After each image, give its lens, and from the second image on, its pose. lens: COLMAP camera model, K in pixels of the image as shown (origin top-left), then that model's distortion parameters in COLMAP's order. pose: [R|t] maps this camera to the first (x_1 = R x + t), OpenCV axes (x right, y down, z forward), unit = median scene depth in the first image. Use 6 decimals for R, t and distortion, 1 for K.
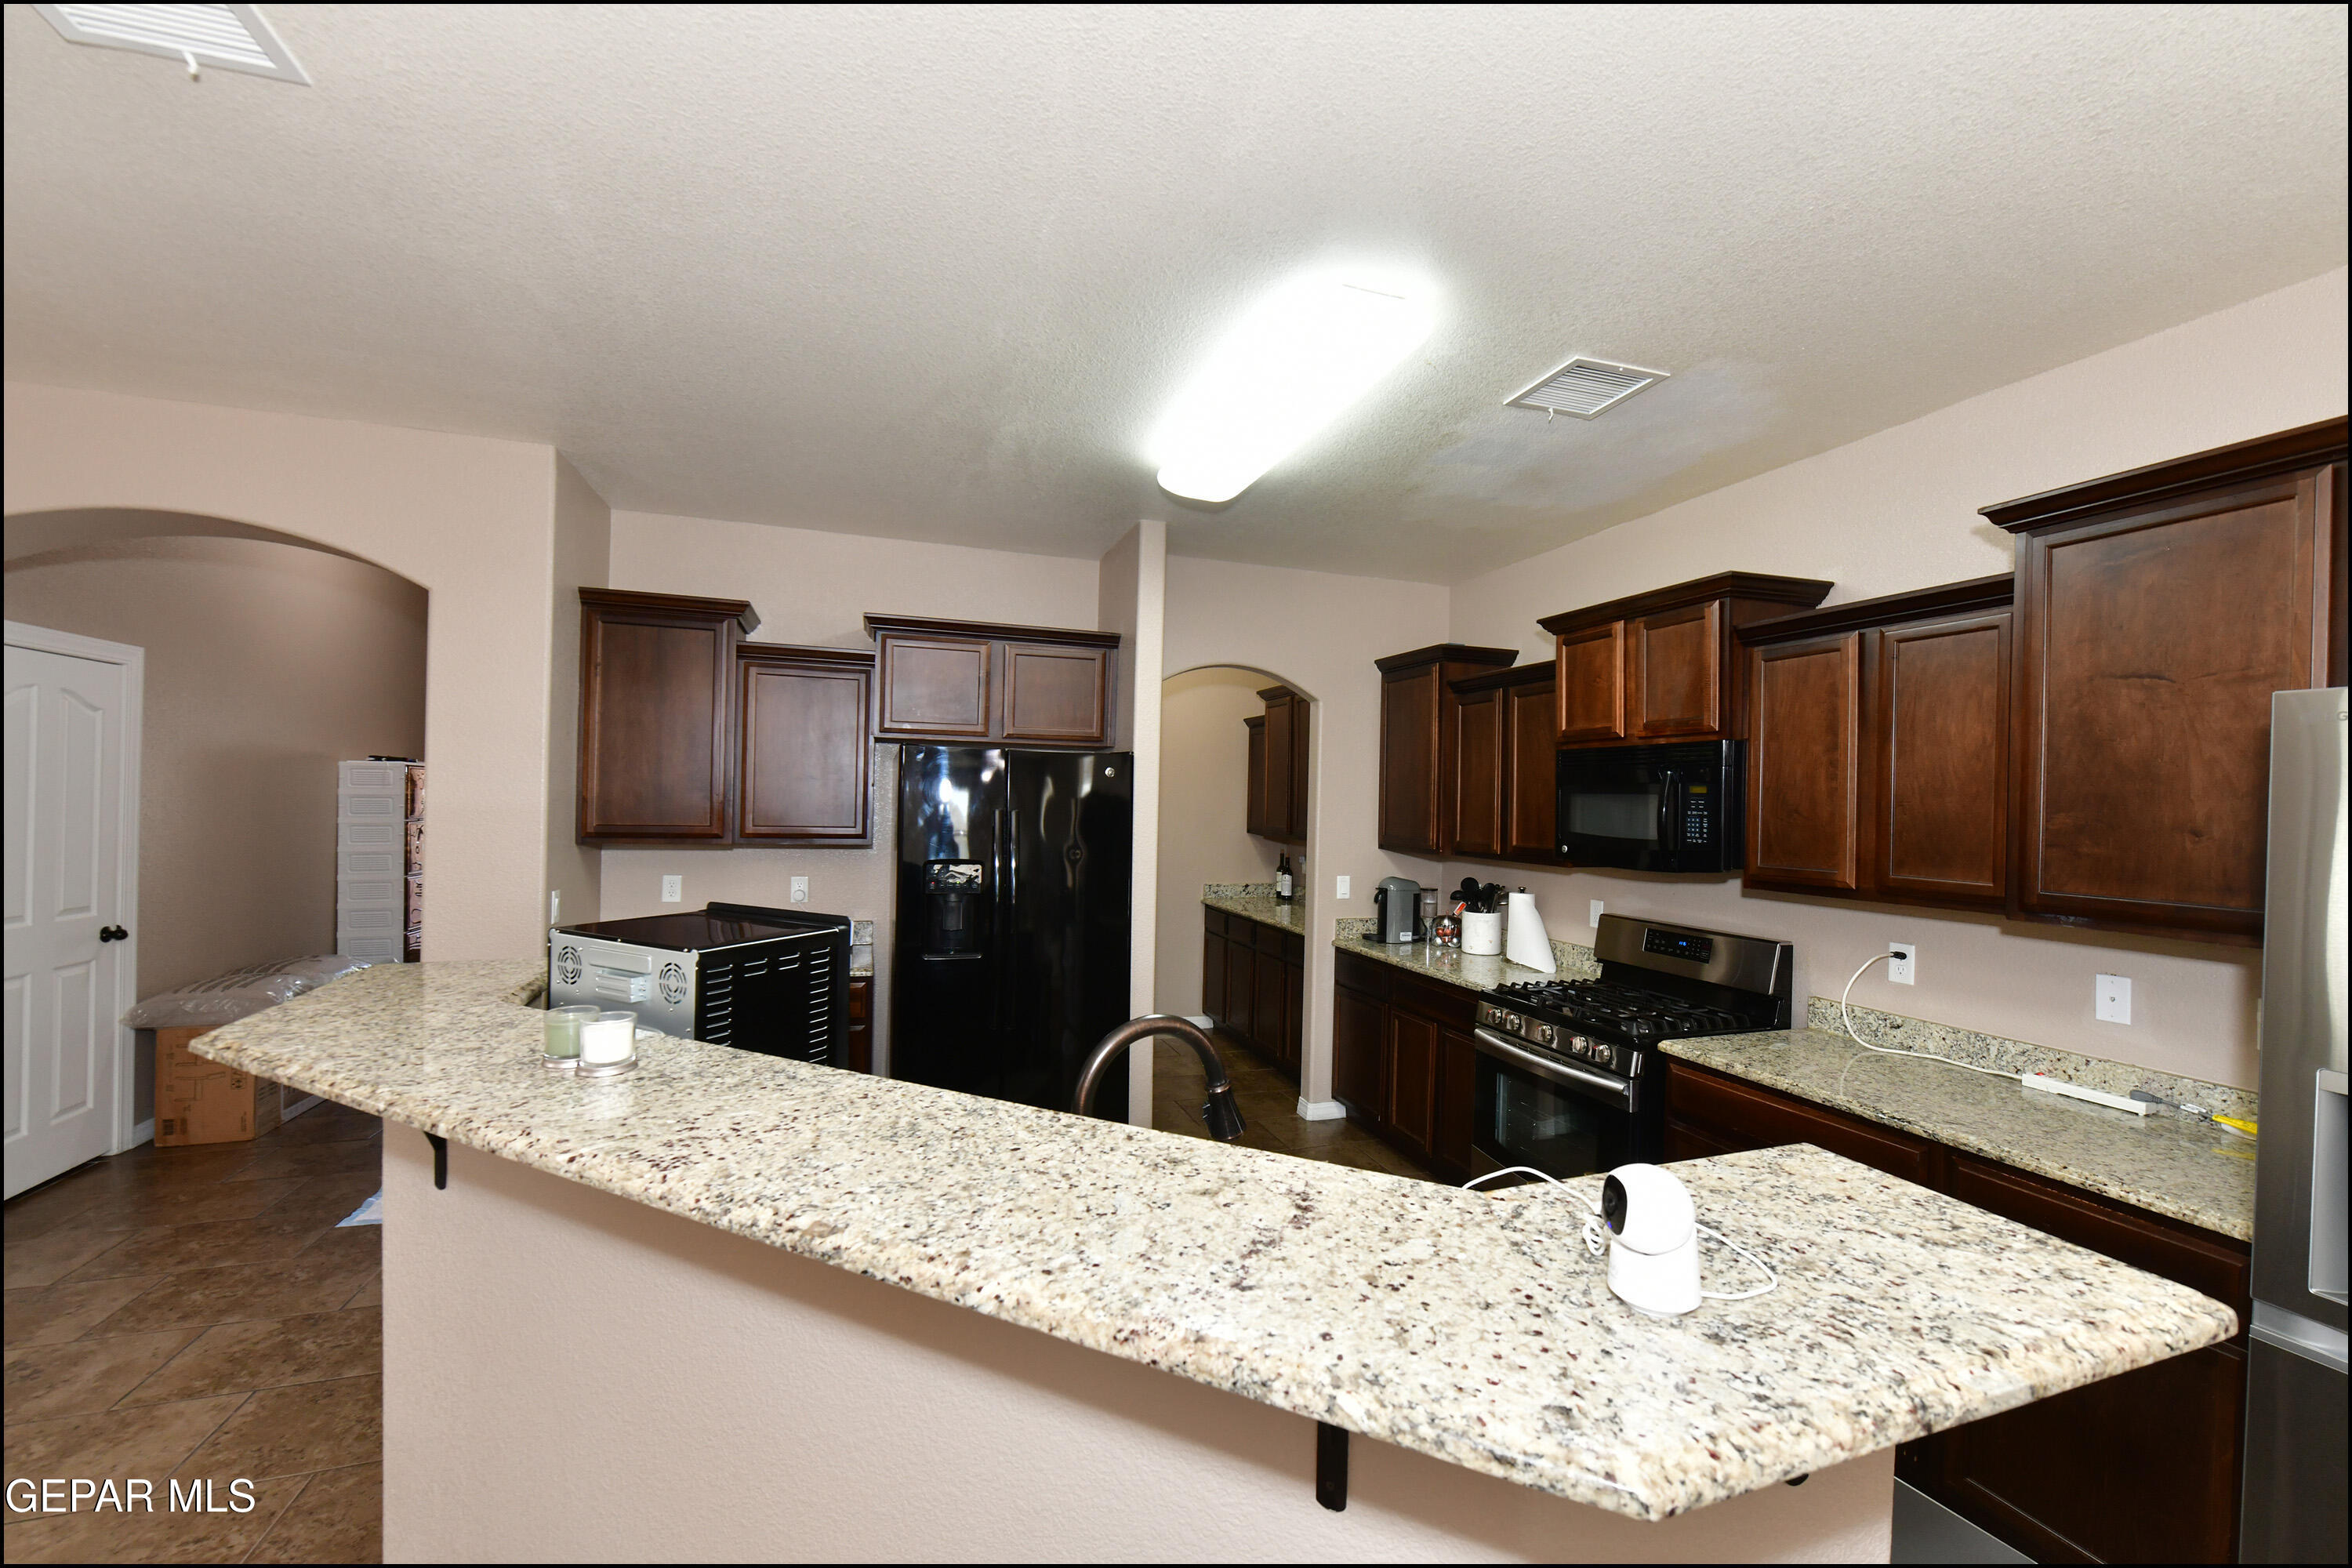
lens RADIAL K [[937.4, 0, 1194.5], [0, 937.4, 805.1], [0, 0, 1]] dist [-0.007829, -0.000110]
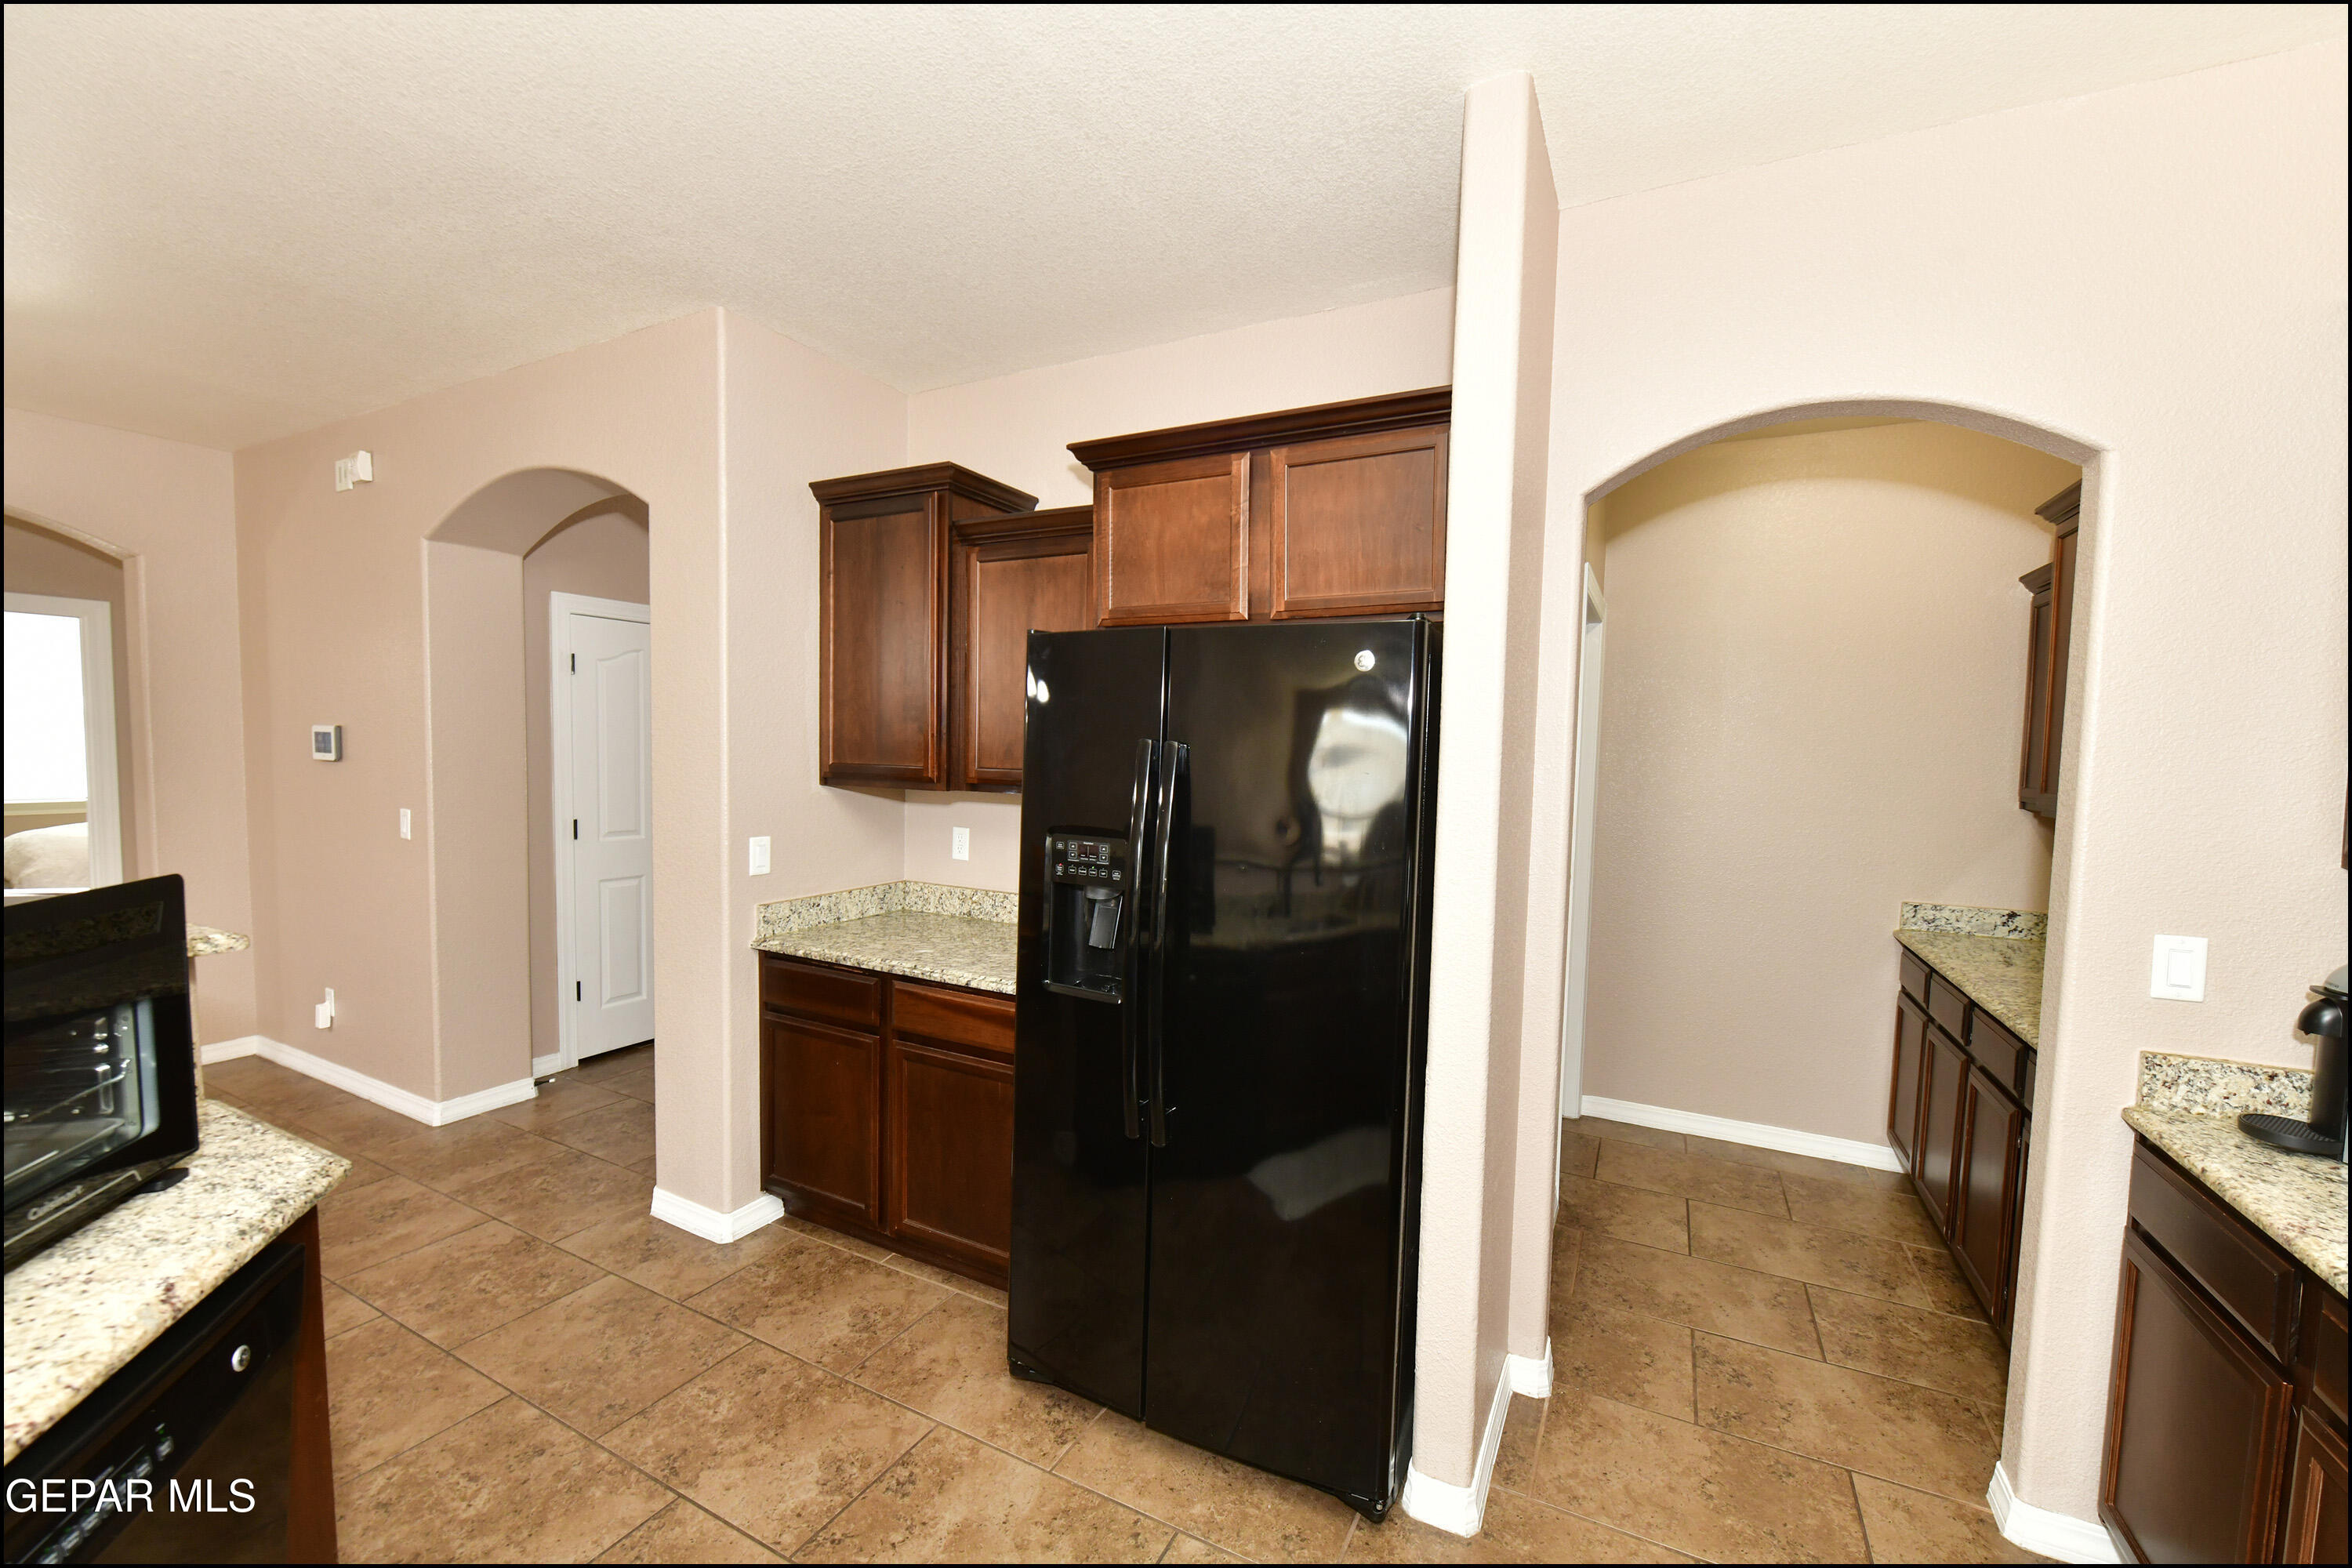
lens RADIAL K [[937.4, 0, 1194.5], [0, 937.4, 805.1], [0, 0, 1]] dist [-0.007829, -0.000110]
pose [[0.689971, 0.038597, -0.722807, 0.155777], [-0.008929, 0.998955, 0.044820, 0.014045], [0.723782, -0.024471, 0.689595, 0.495469]]
